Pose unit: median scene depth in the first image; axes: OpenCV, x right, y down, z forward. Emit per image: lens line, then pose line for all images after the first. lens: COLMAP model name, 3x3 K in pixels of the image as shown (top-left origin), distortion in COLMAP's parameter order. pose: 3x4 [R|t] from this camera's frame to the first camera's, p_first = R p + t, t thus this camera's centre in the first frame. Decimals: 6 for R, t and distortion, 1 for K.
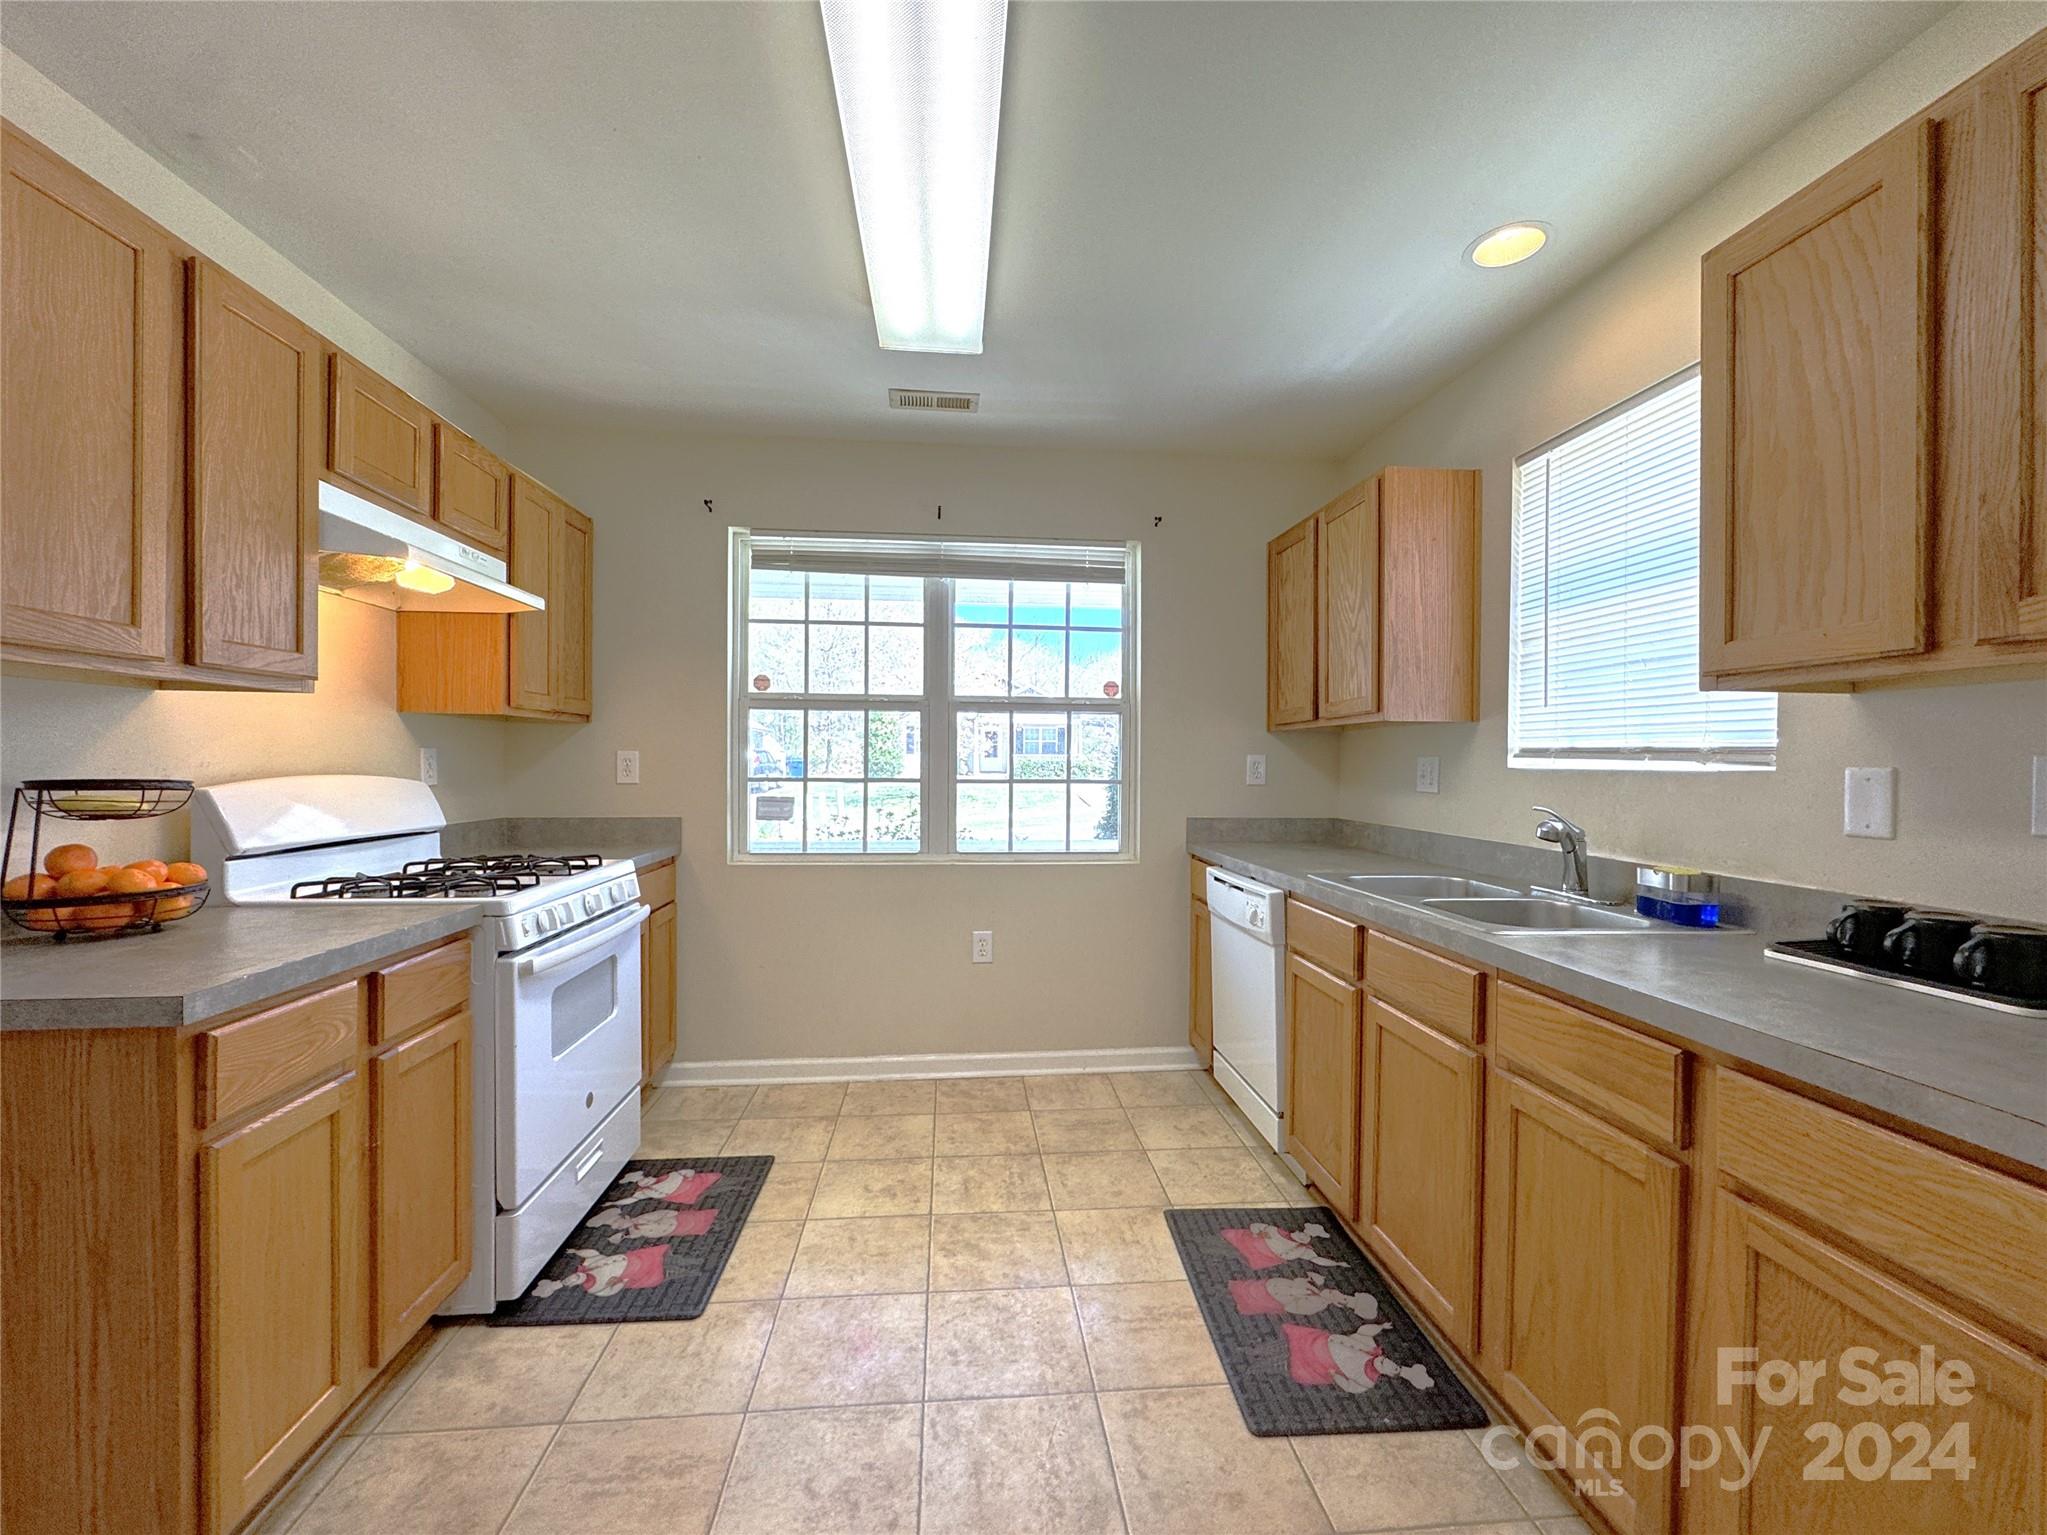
lens RADIAL K [[816.2, 0, 1023.5], [0, 816.2, 767.5], [0, 0, 1]] dist [-0.002405, 0.000672]
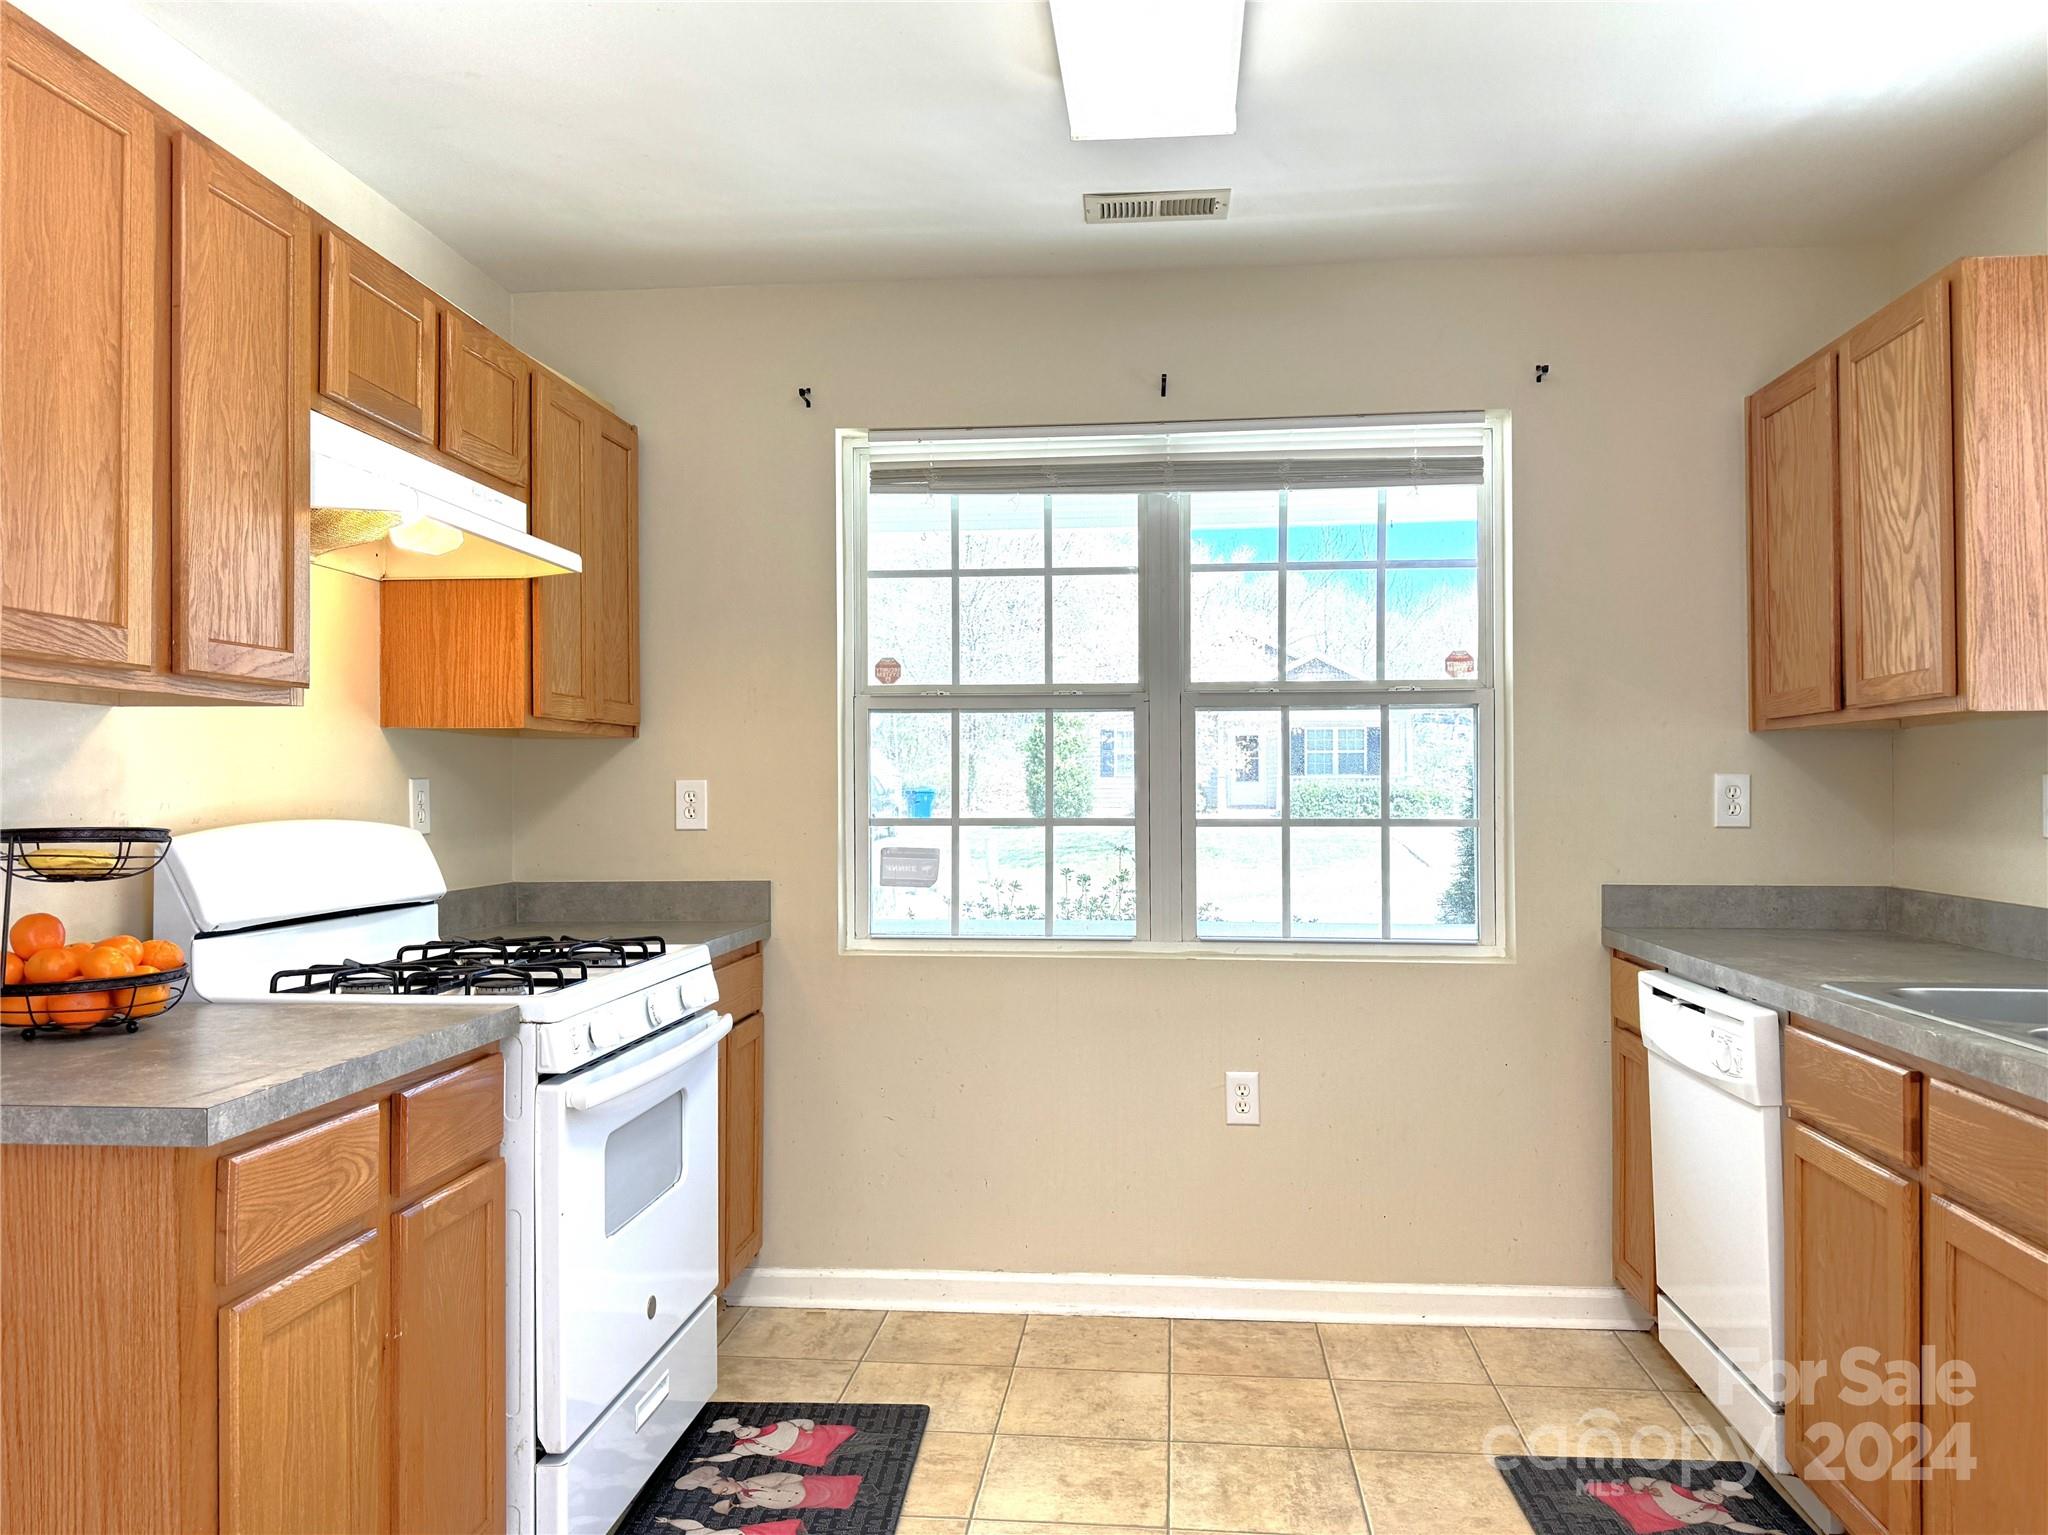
lens RADIAL K [[1414.9, 0, 1036.5], [0, 1414.9, 773.4], [0, 0, 1]] dist [0.083419, -0.104611]
pose [[0.982328, -0.012578, -0.186746, -0.001341], [0.009055, 0.999765, -0.019706, -0.000836], [0.186950, 0.017666, 0.982211, -0.085636]]
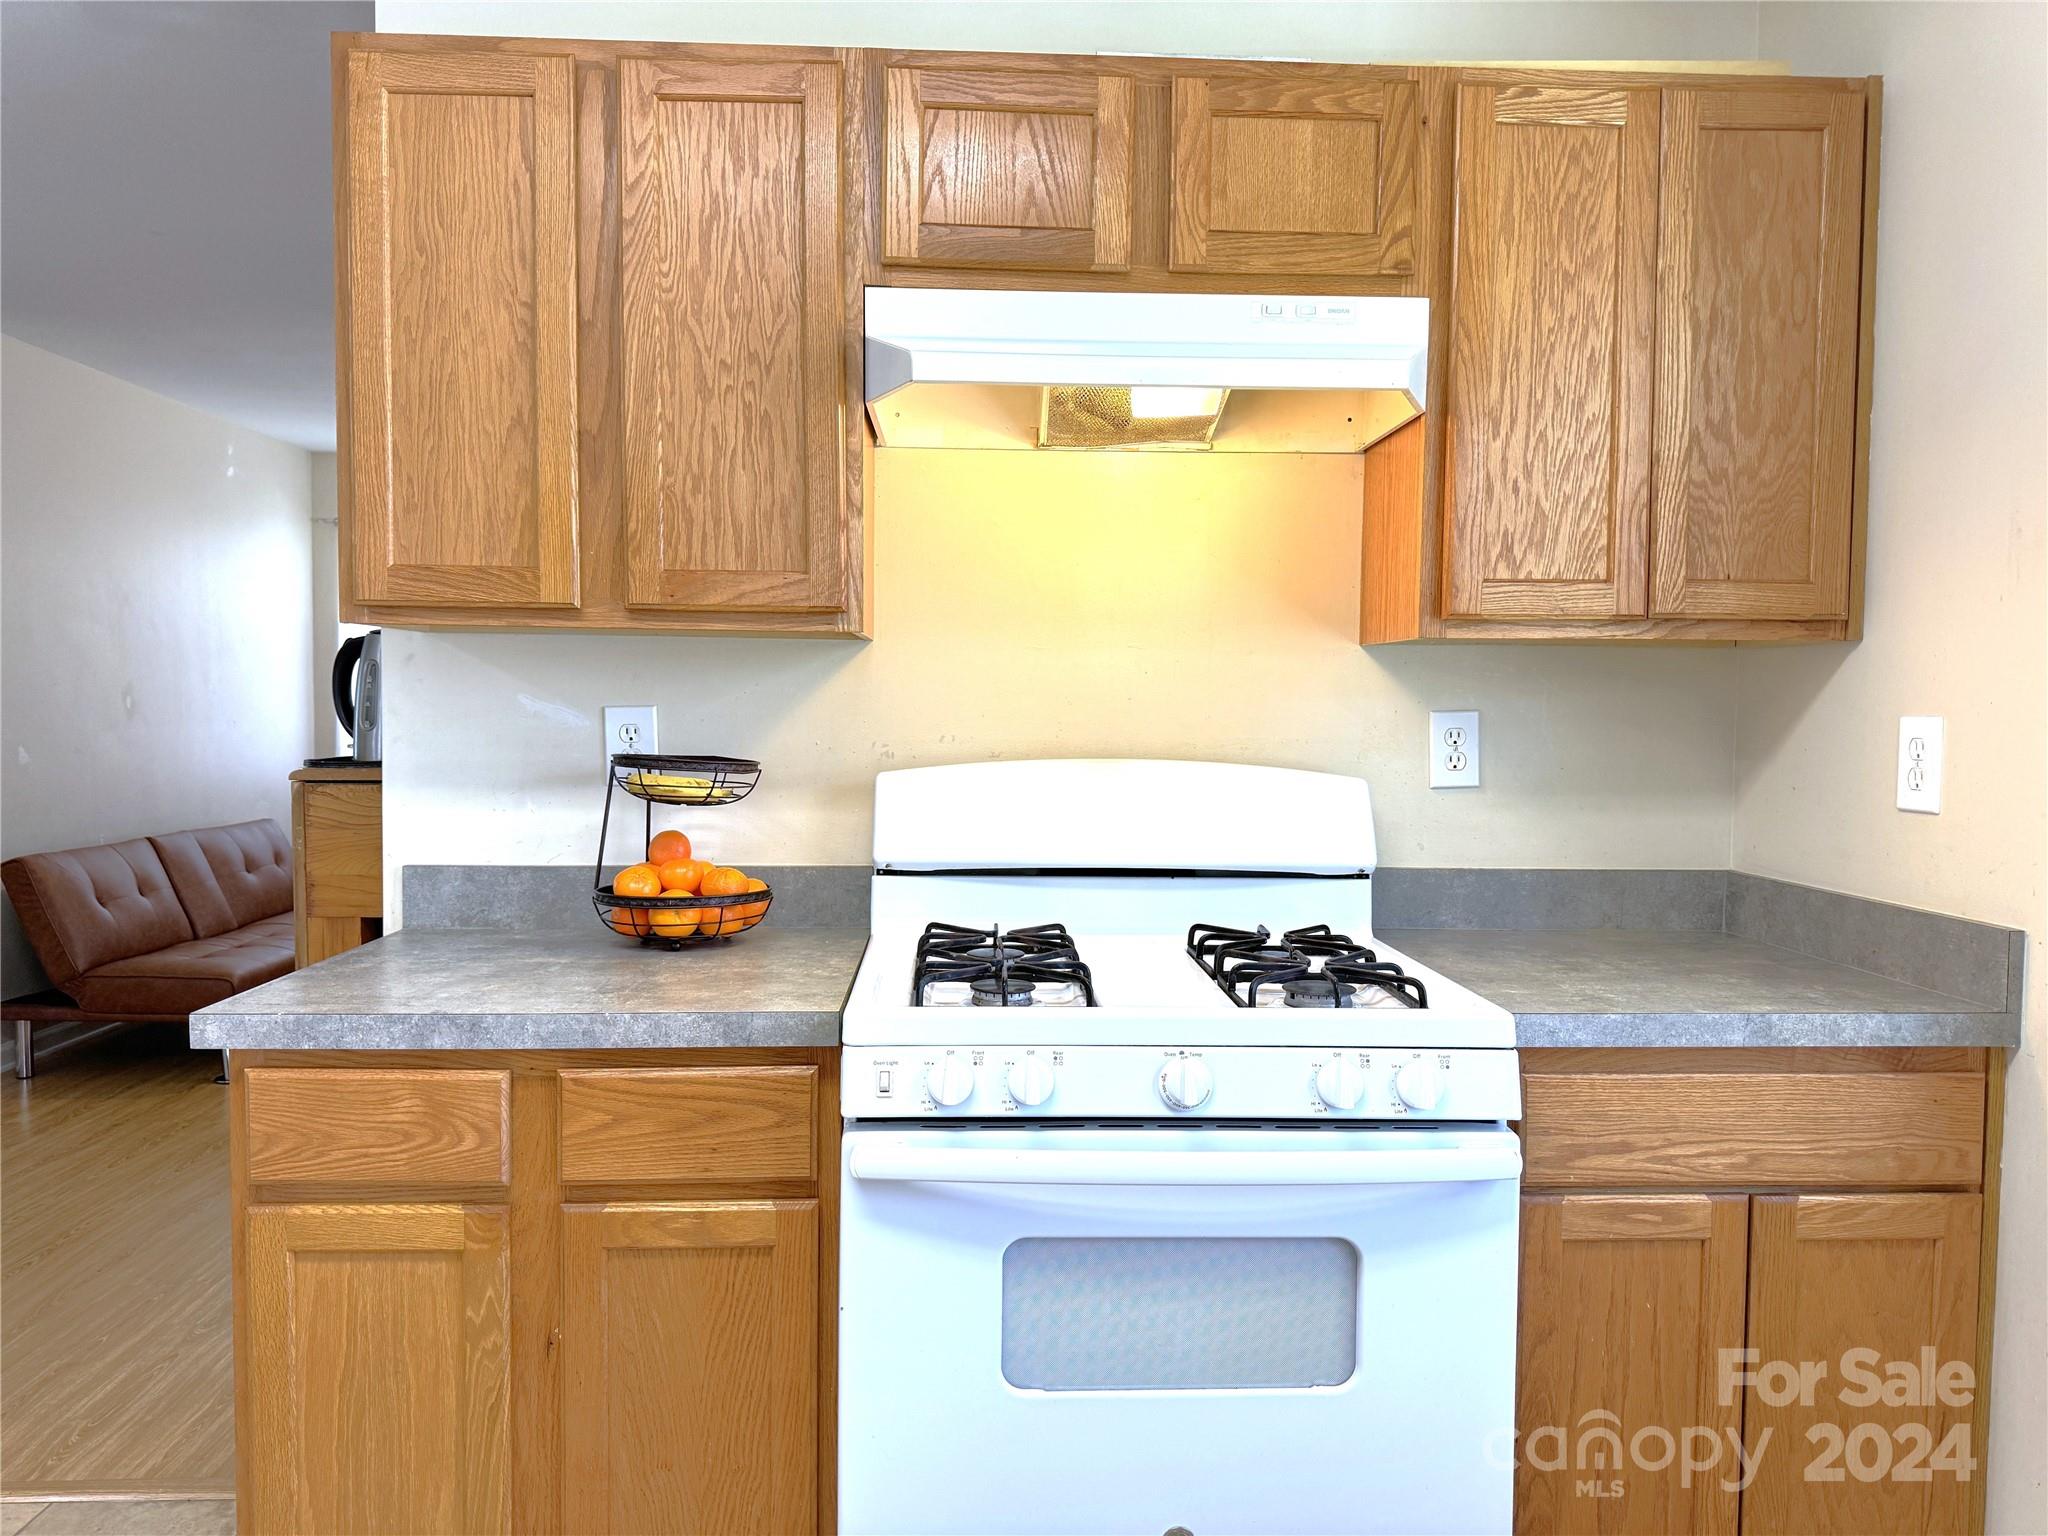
lens RADIAL K [[1414.9, 0, 1036.5], [0, 1414.9, 773.9], [0, 0, 1]] dist [0.083419, -0.104611]
pose [[-0.046336, 0.040010, -0.998124, 0.176421], [-0.017964, 0.999003, 0.040879, -0.018940], [0.998764, 0.019824, -0.045571, 0.854330]]
